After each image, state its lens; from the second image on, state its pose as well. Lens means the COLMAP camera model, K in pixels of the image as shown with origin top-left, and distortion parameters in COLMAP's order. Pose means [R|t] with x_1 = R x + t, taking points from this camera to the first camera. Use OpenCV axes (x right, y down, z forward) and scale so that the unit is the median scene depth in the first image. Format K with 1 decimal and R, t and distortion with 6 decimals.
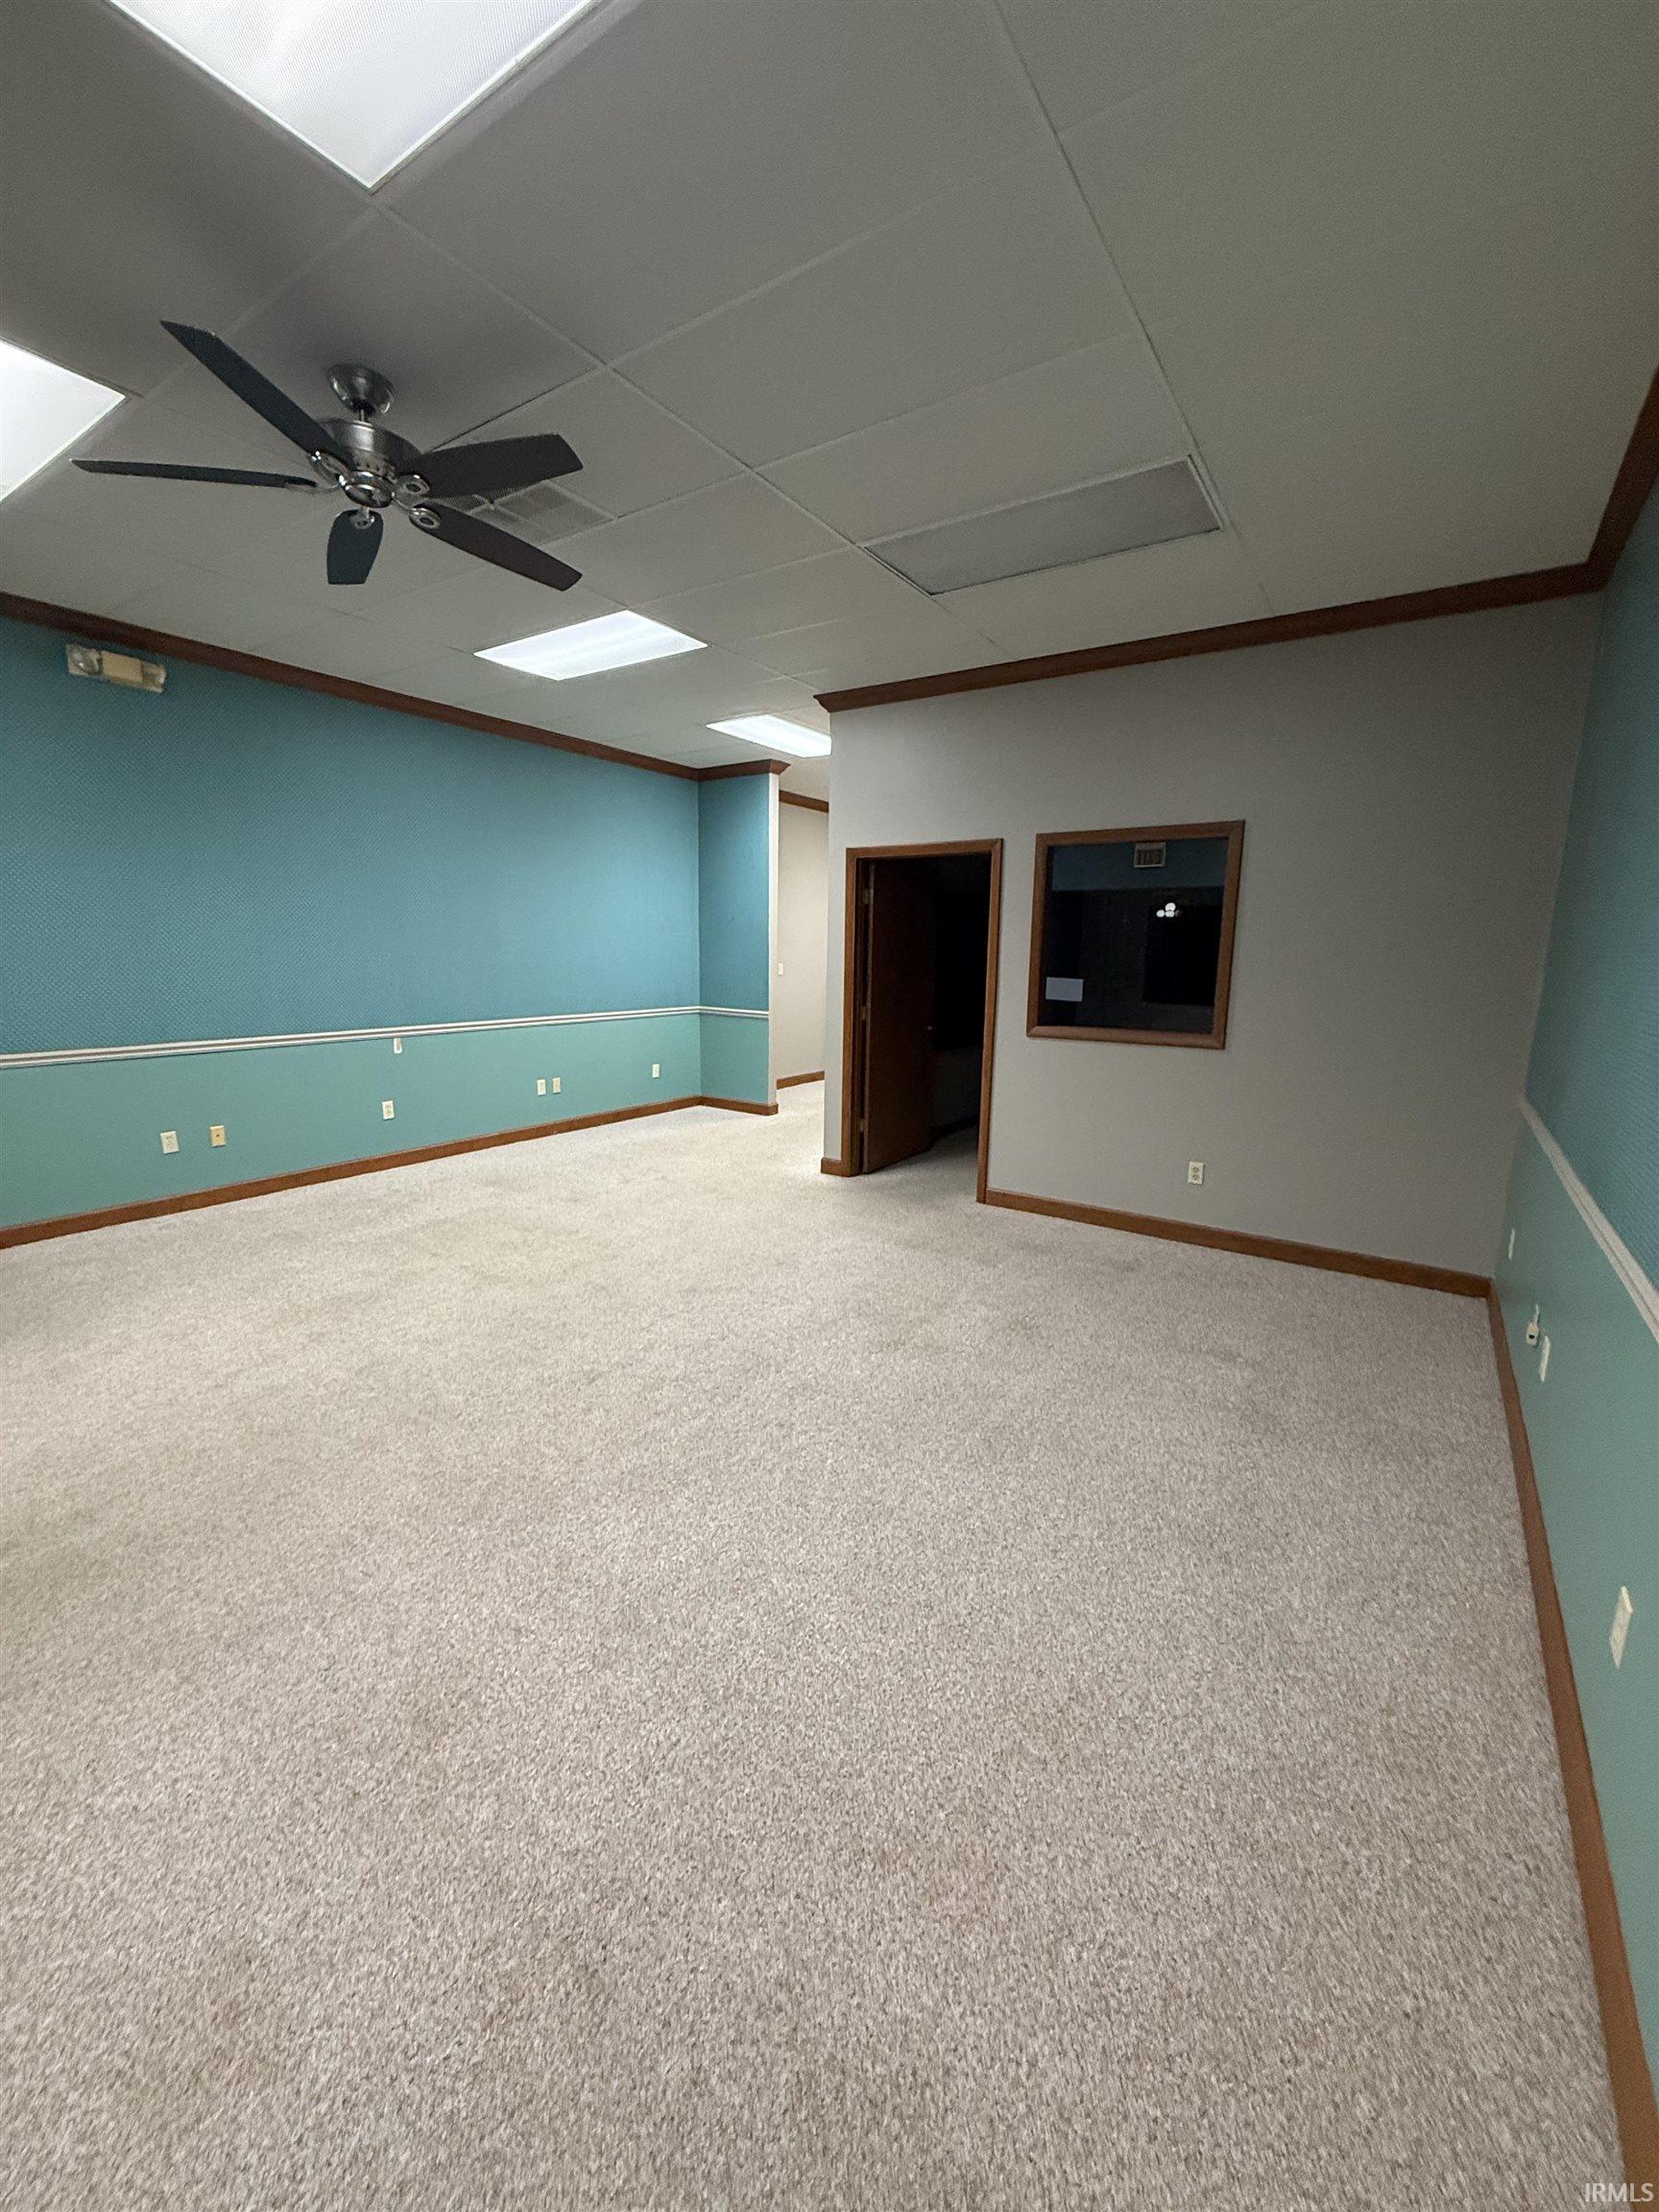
lens RADIAL K [[876.5, 0, 826.8], [0, 876.5, 1100.7], [0, 0, 1]] dist [0.000581, -0.000149]
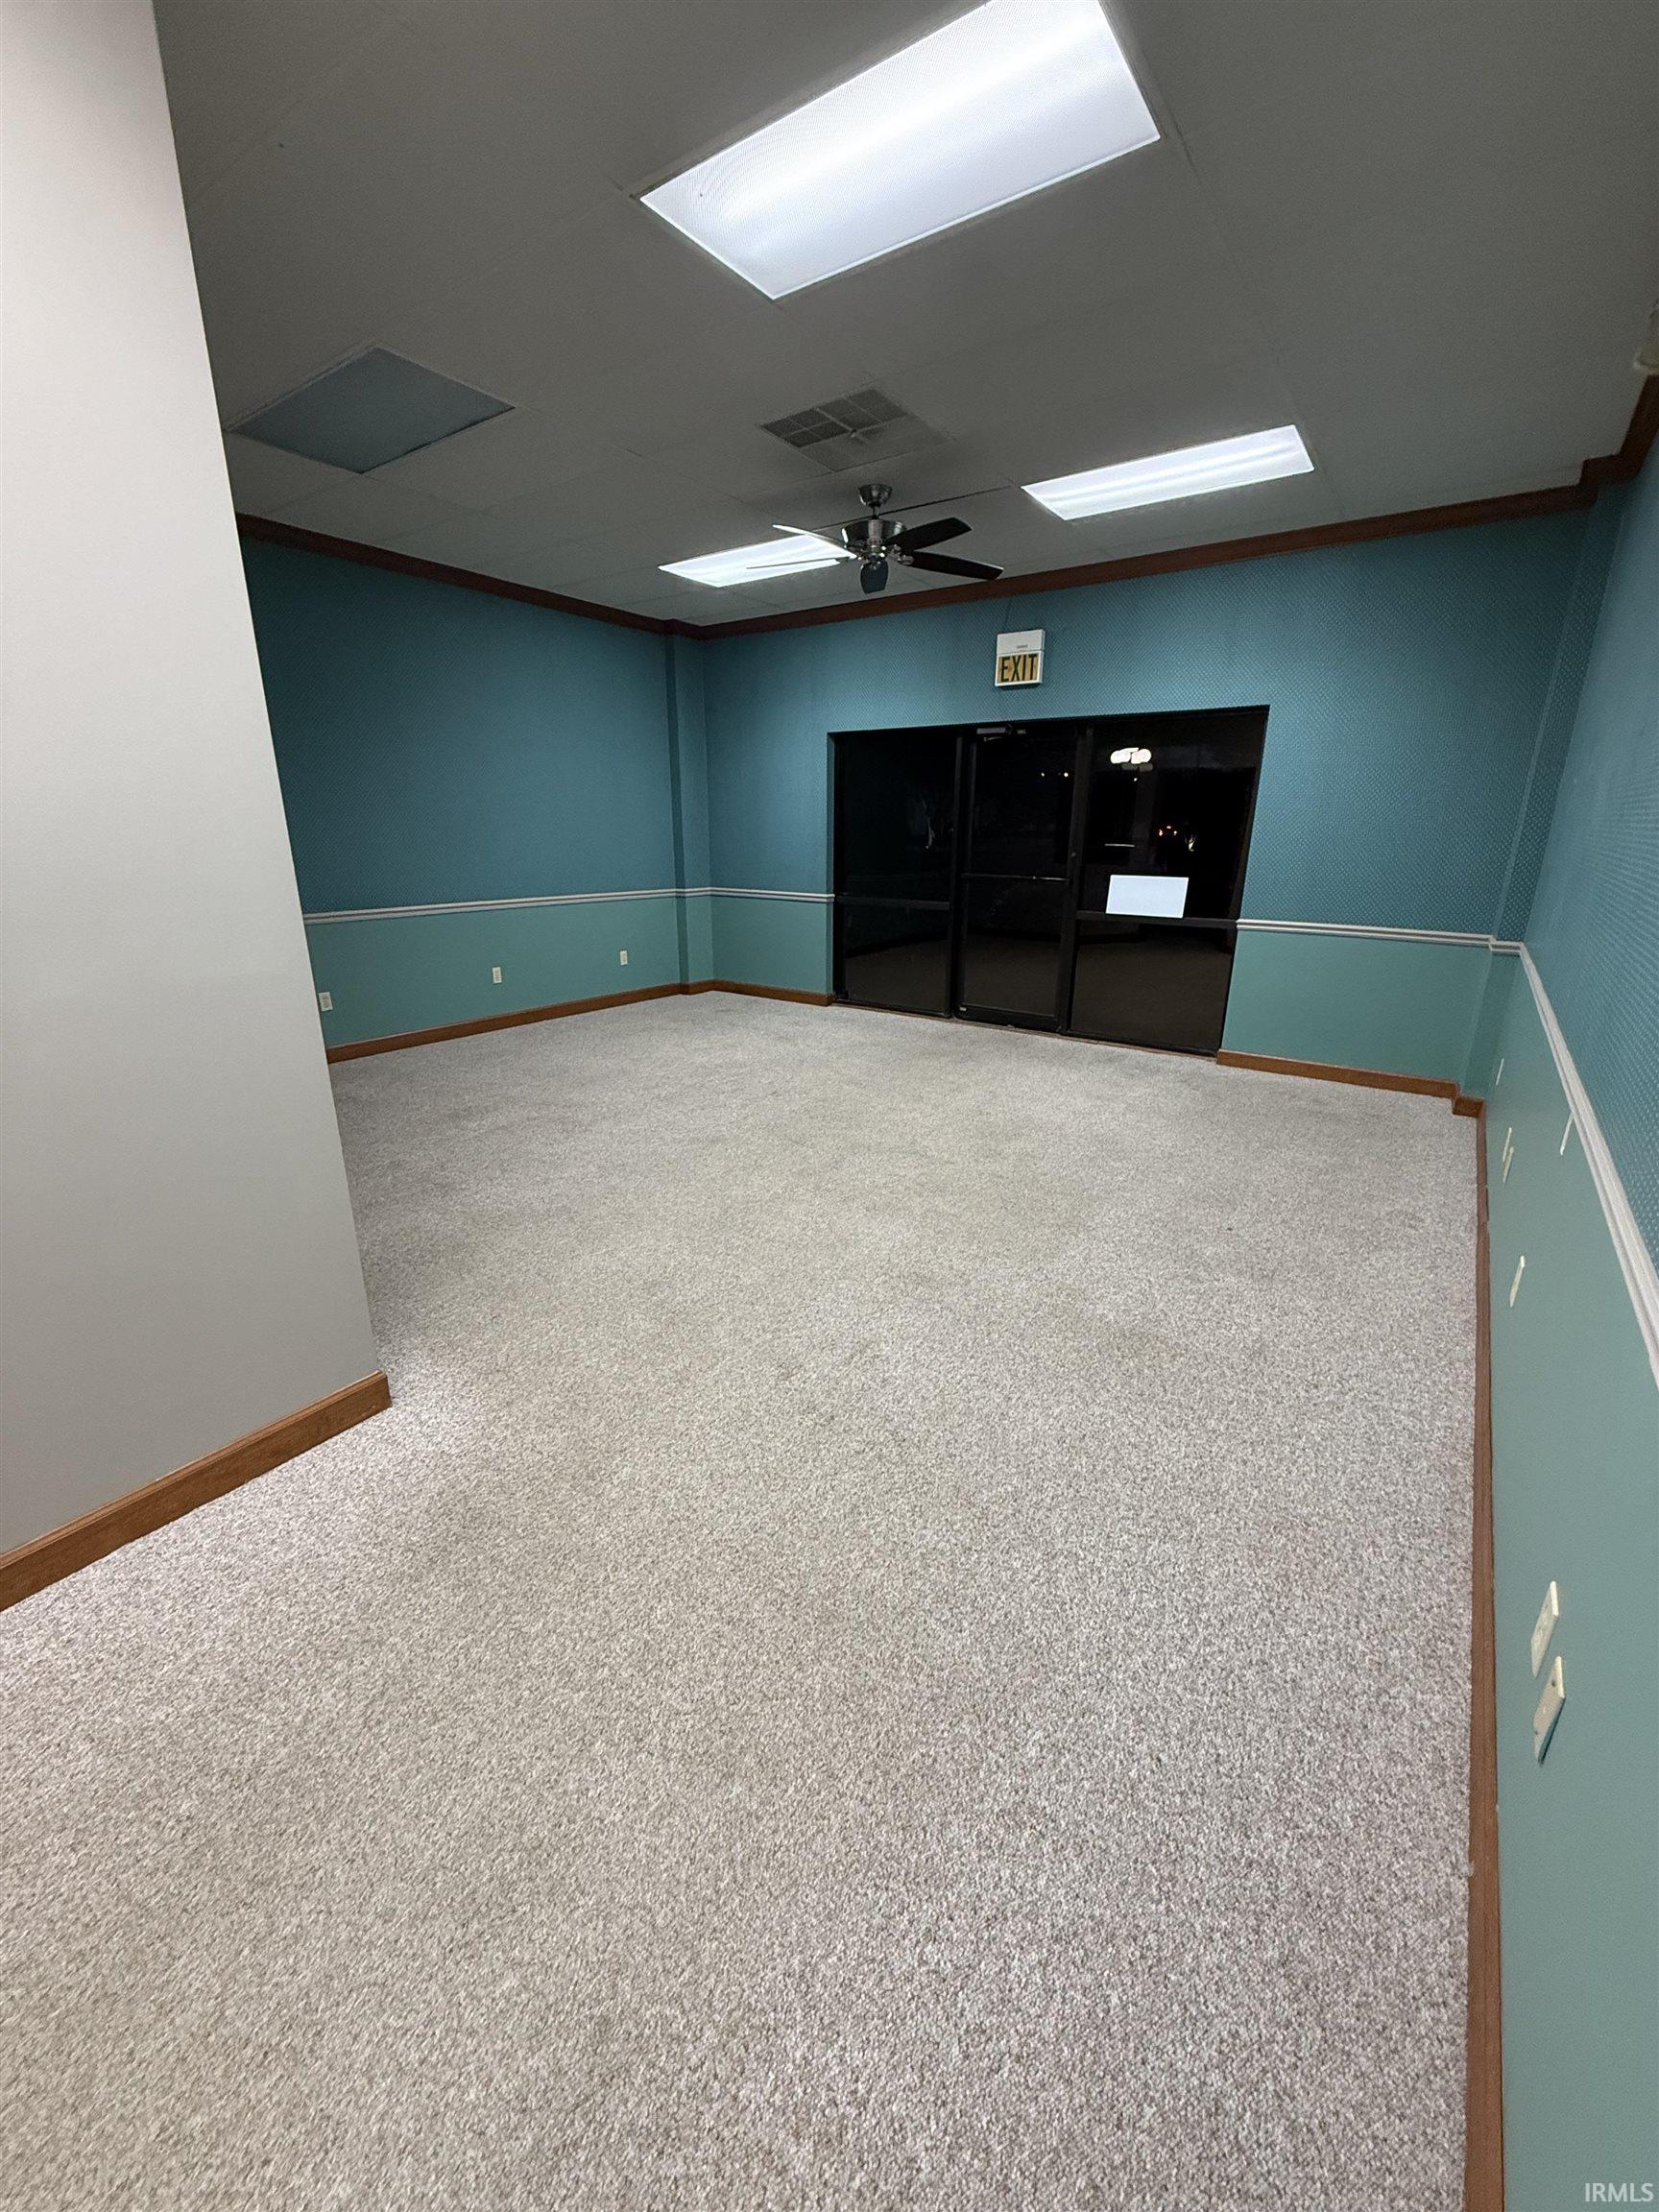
lens RADIAL K [[876.5, 0, 826.8], [0, 876.5, 1100.7], [0, 0, 1]] dist [0.000581, -0.000149]
pose [[-0.999459, -0.029765, 0.013961, -0.308191], [-0.020003, 0.887564, 0.460249, -0.336857], [-0.026091, 0.459721, -0.887680, 1.951663]]
